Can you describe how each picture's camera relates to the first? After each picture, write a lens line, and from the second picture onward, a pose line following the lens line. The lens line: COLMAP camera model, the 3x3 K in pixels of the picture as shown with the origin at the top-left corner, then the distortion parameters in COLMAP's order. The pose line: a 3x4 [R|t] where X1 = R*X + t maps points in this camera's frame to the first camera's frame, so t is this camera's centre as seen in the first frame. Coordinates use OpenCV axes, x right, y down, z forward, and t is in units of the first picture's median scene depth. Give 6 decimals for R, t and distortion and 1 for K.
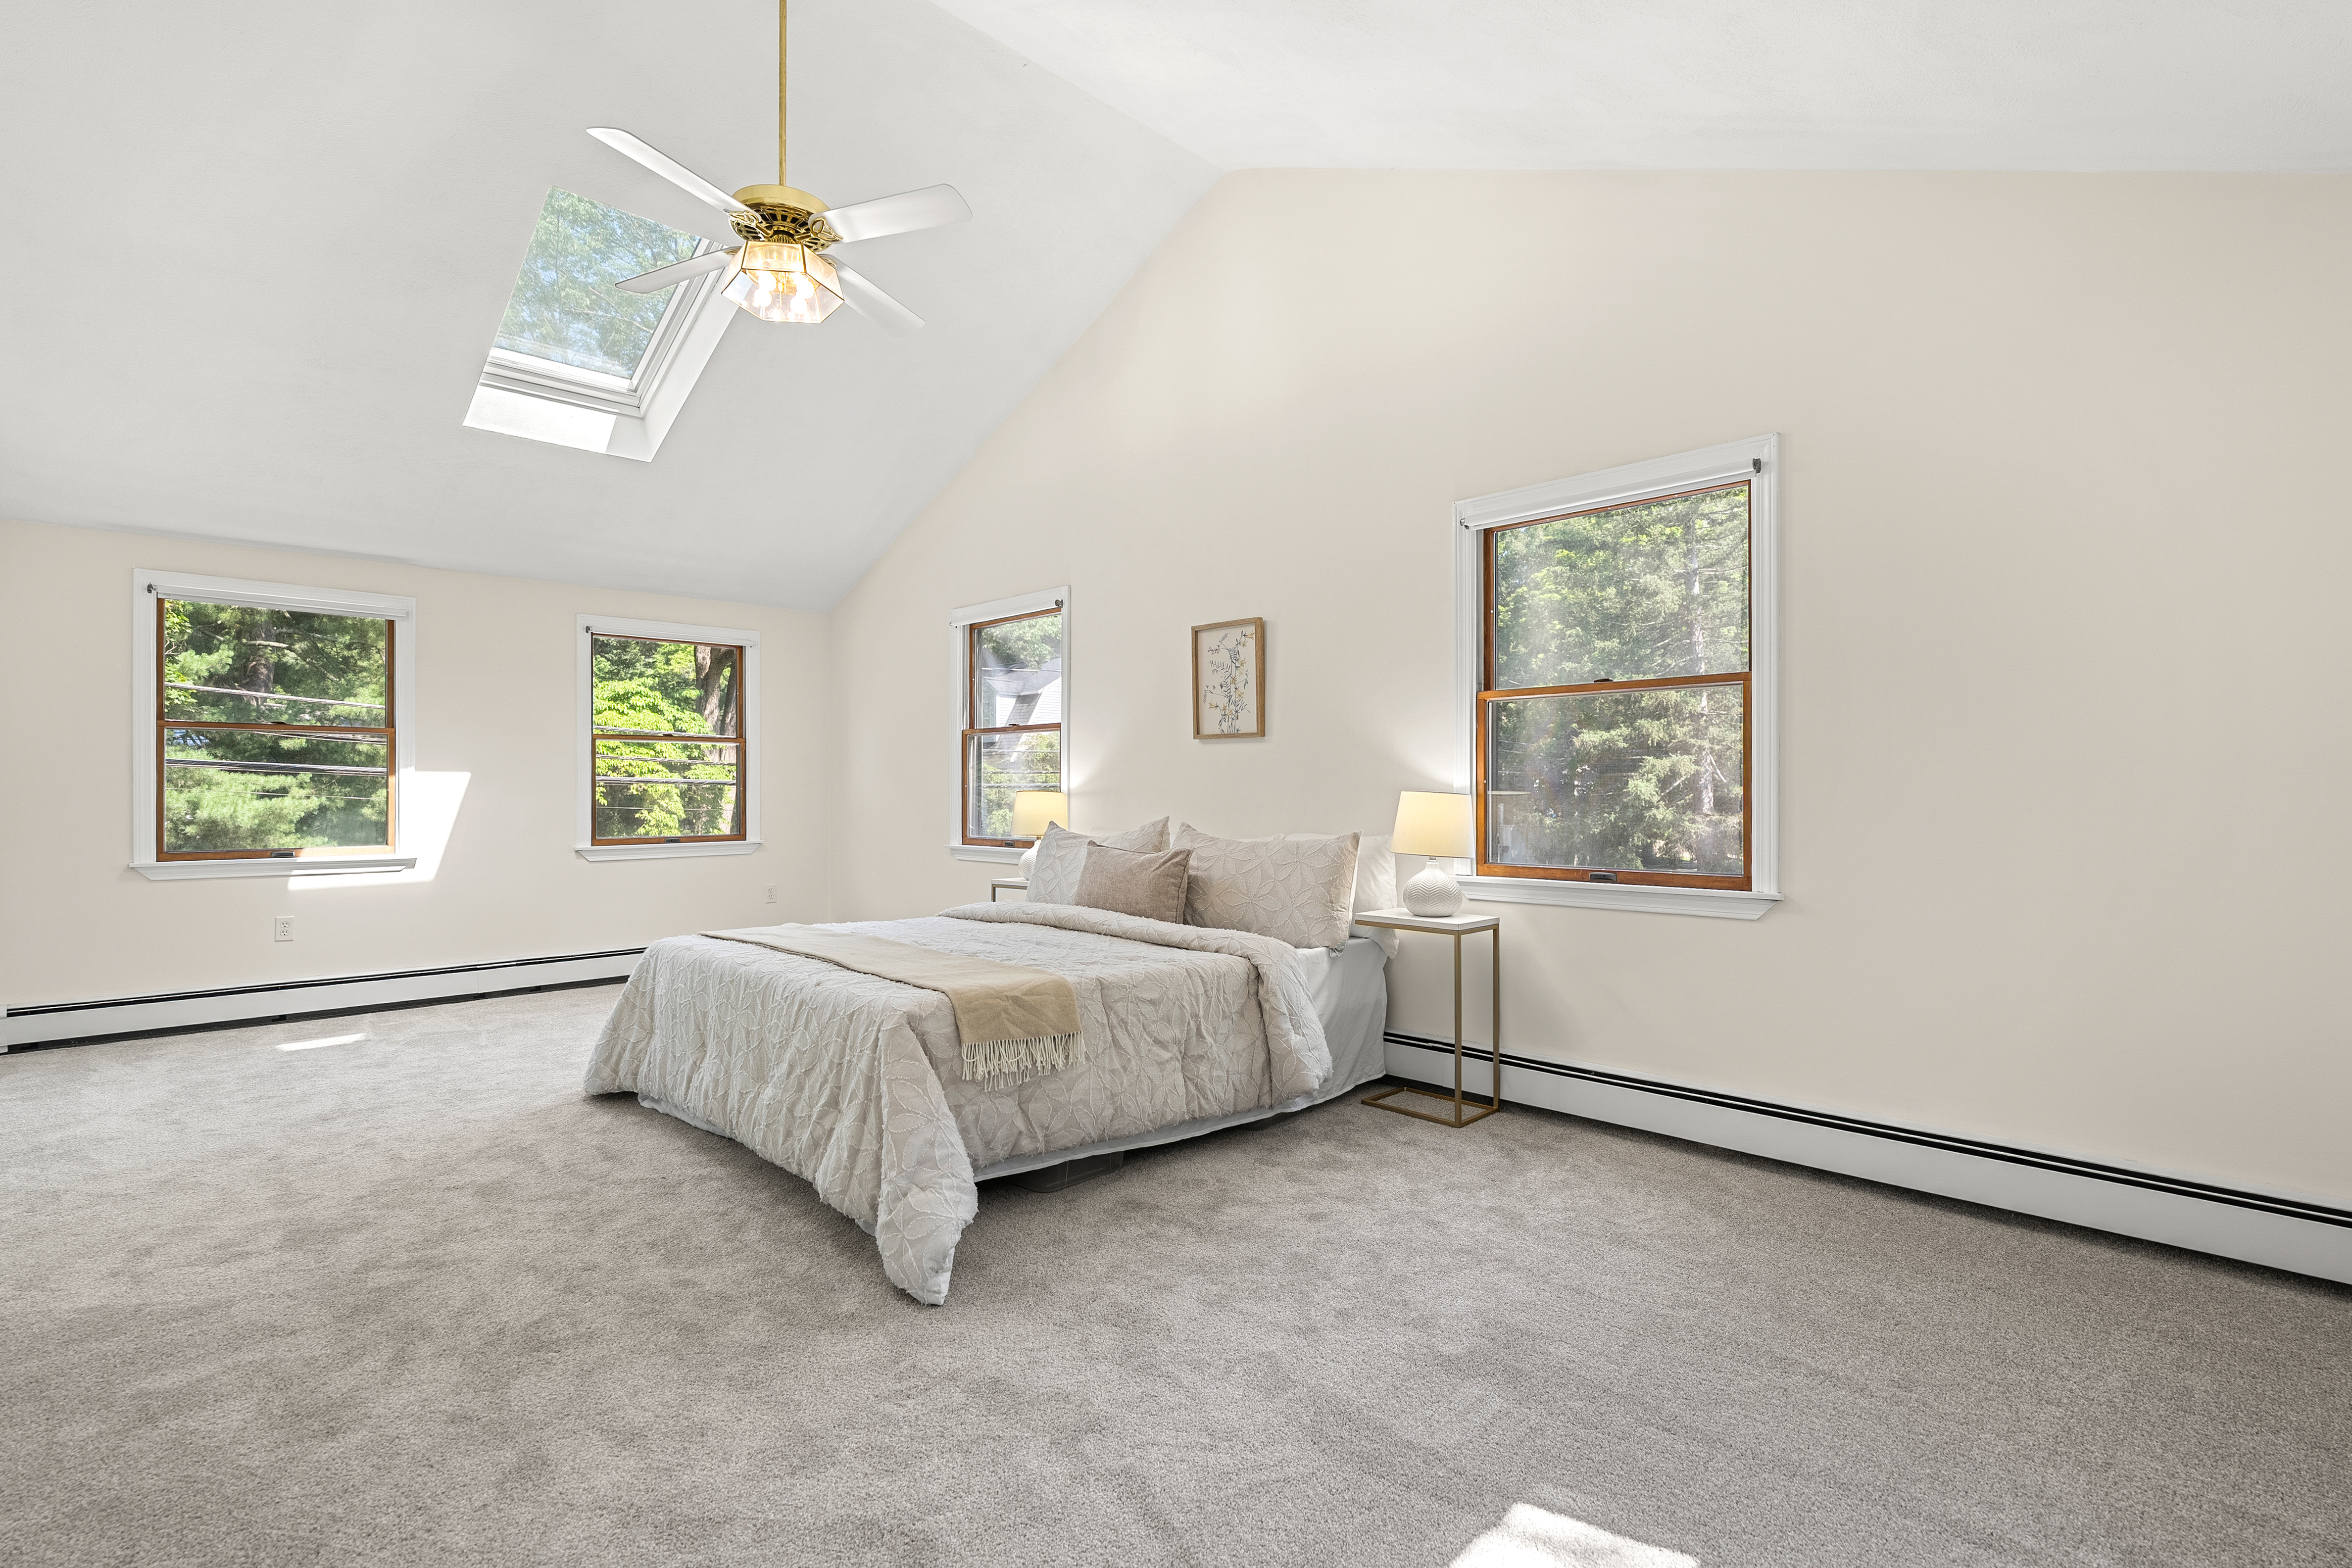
lens RADIAL K [[1075.2, 0, 1182.8], [0, 1075.2, 790.4], [0, 0, 1]] dist [-0.006750, 0.002684]
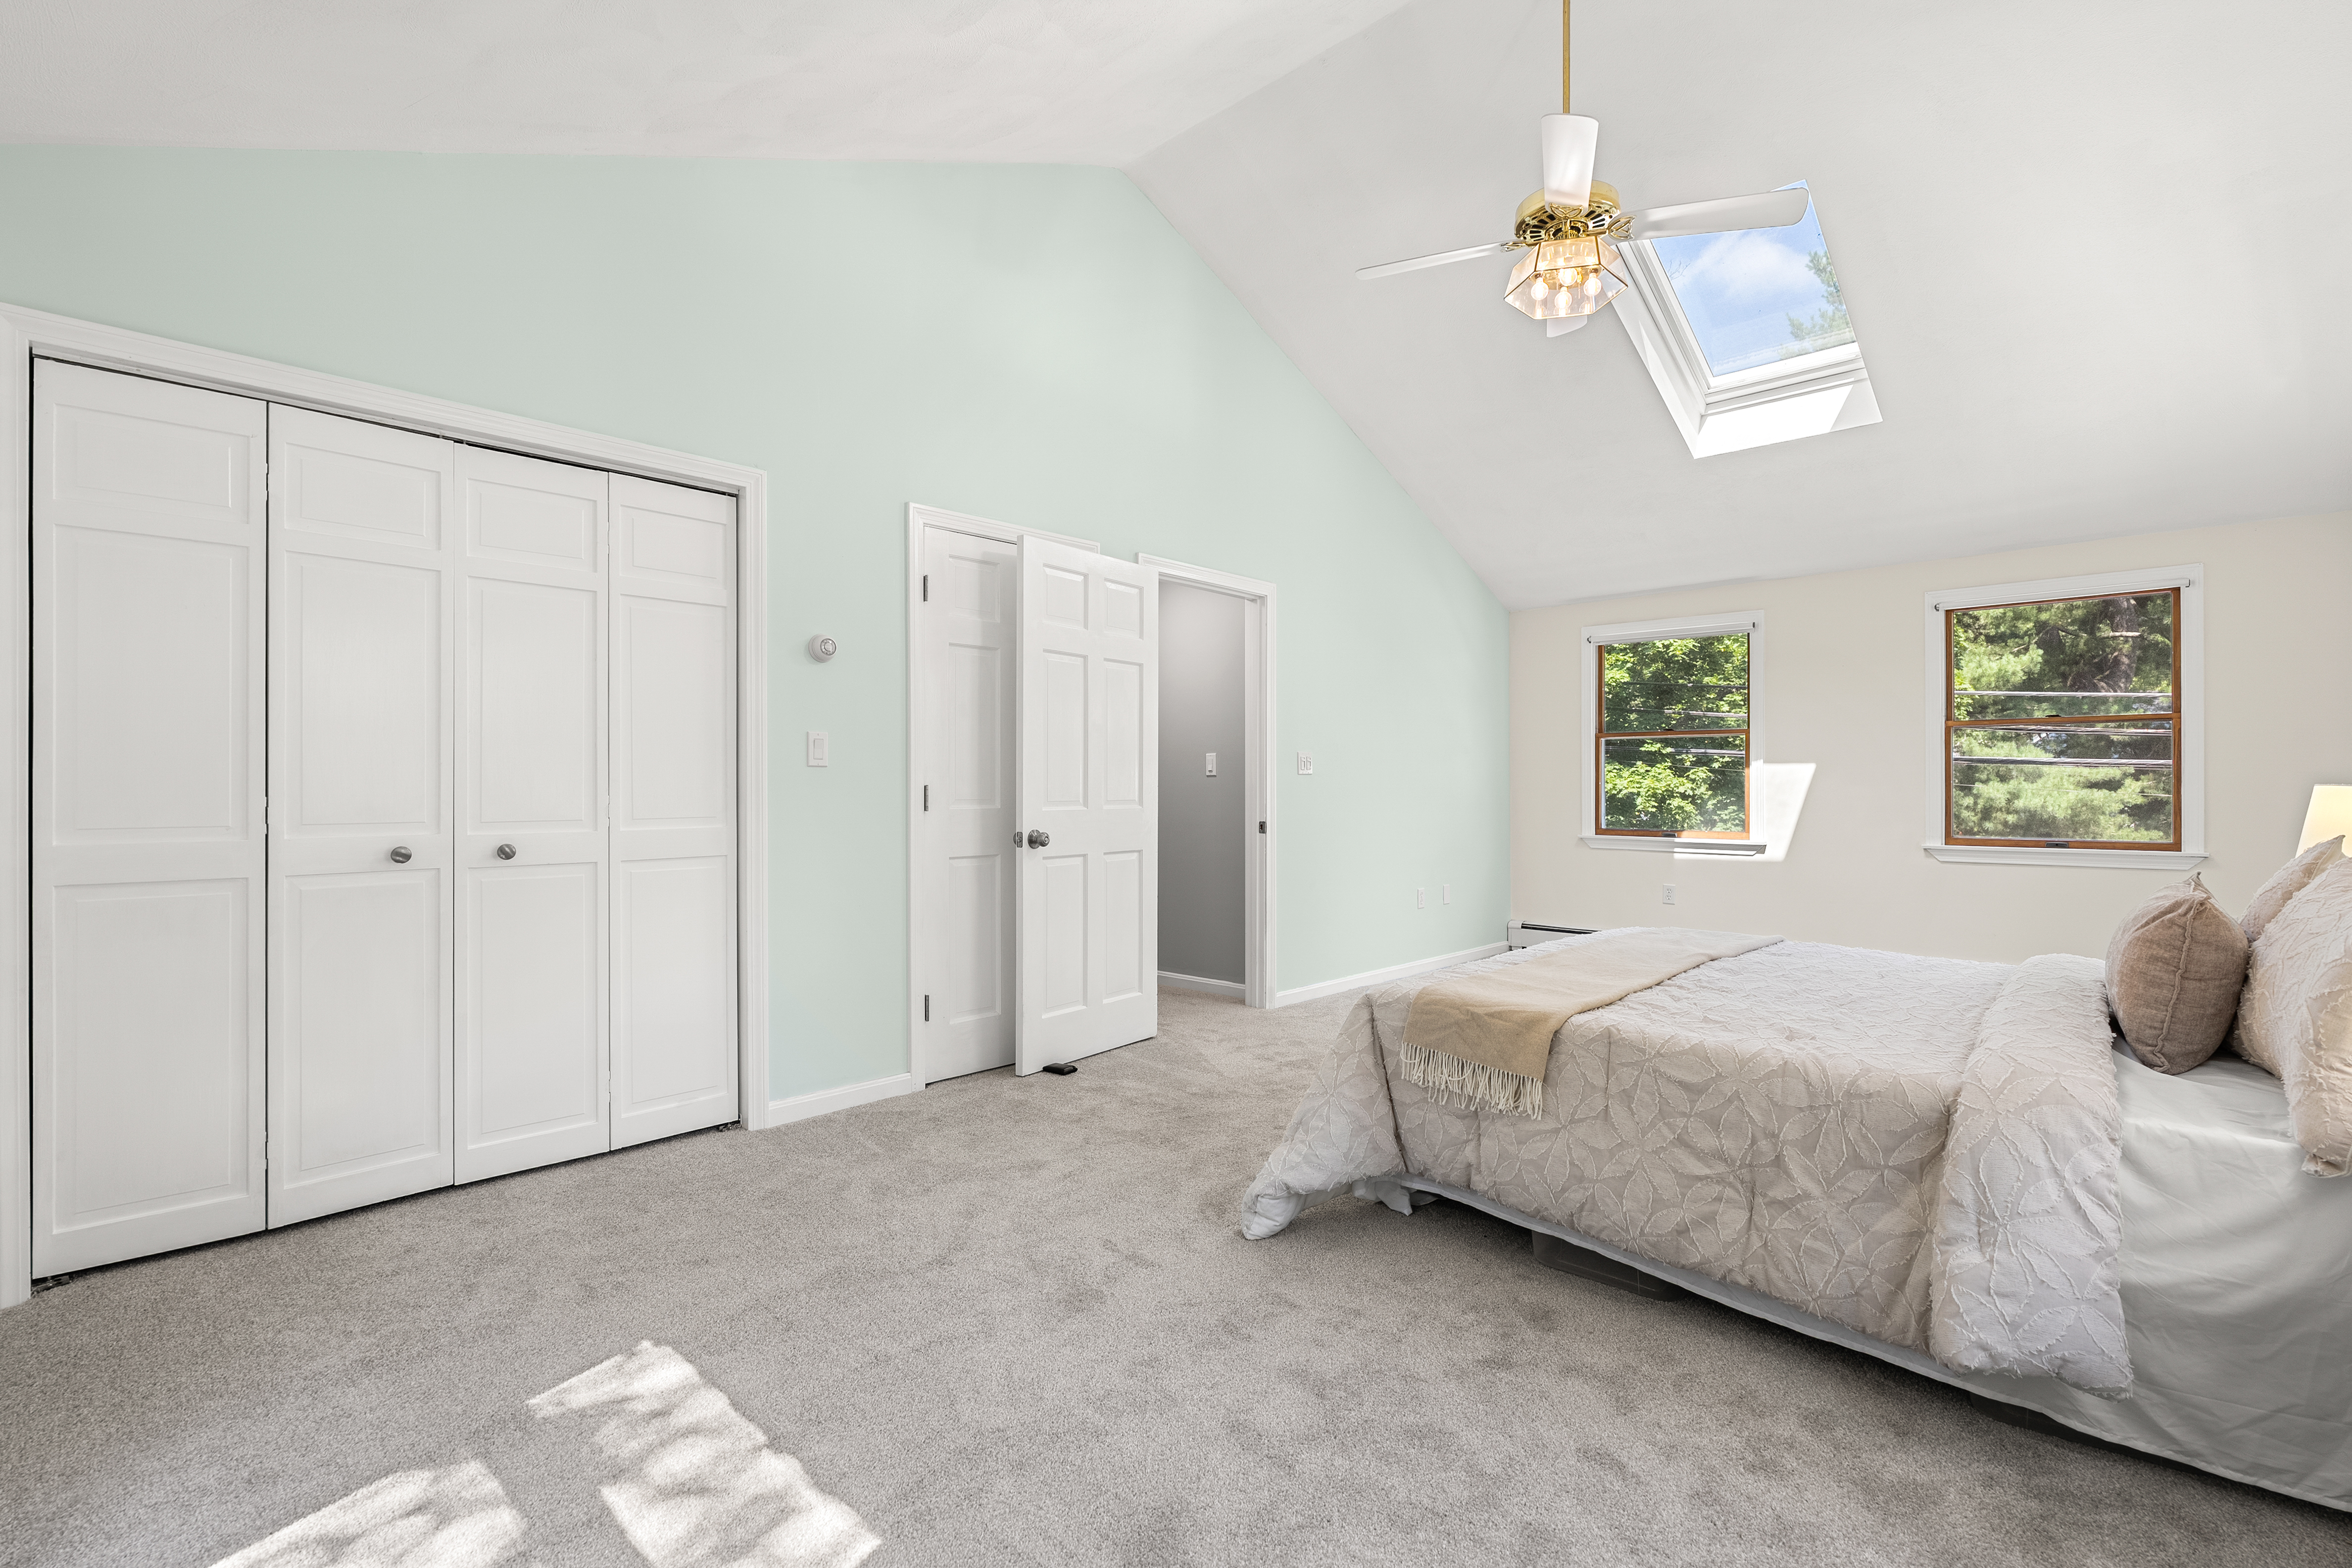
lens RADIAL K [[1075.2, 0, 1181.3], [0, 1075.2, 770.9], [0, 0, 1]] dist [-0.006750, 0.002684]
pose [[0.054565, -0.008188, -0.998477, 0.613101], [-0.001728, 0.999964, -0.008295, -0.002639], [0.998509, 0.002178, 0.054549, 0.589538]]
